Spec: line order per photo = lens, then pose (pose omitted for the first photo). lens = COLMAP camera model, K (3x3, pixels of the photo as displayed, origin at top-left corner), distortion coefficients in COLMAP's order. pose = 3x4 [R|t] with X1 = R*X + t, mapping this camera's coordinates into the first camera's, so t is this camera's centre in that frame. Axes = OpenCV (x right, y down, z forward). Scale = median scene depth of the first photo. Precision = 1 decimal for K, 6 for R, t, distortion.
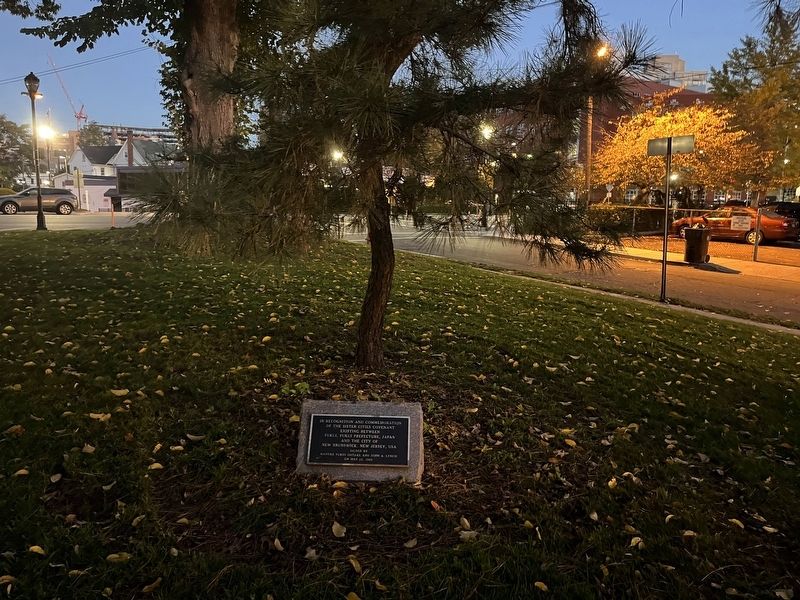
lens RADIAL K [[608.8, 0, 399.5], [0, 608.8, 300.0], [0, 0, 1]] dist [0.046980, 0.000784]
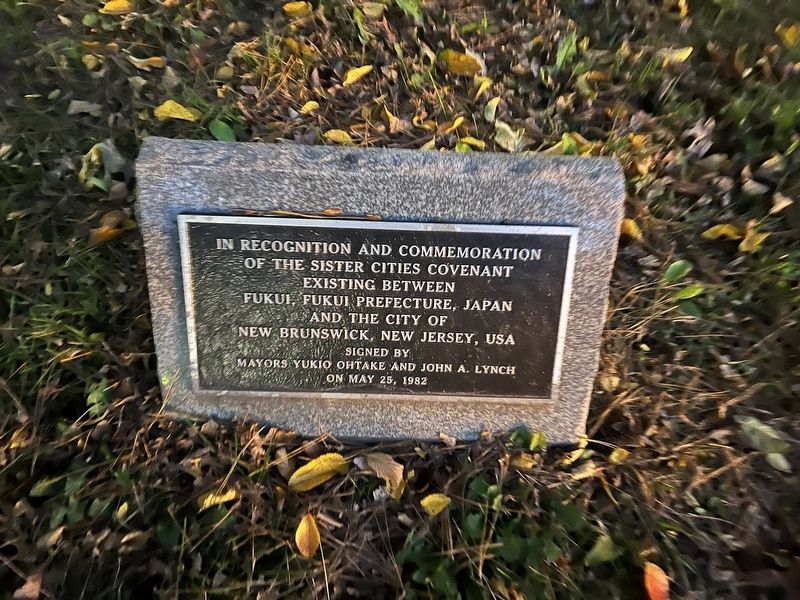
lens RADIAL K [[608.8, 0, 399.3], [0, 608.8, 296.5], [0, 0, 1]] dist [0.046980, 0.000784]
pose [[0.999984, 0.001961, 0.005261, -0.057365], [-0.005064, 0.719599, 0.694371, 0.038509], [-0.002424, -0.694387, 0.719598, 0.806046]]
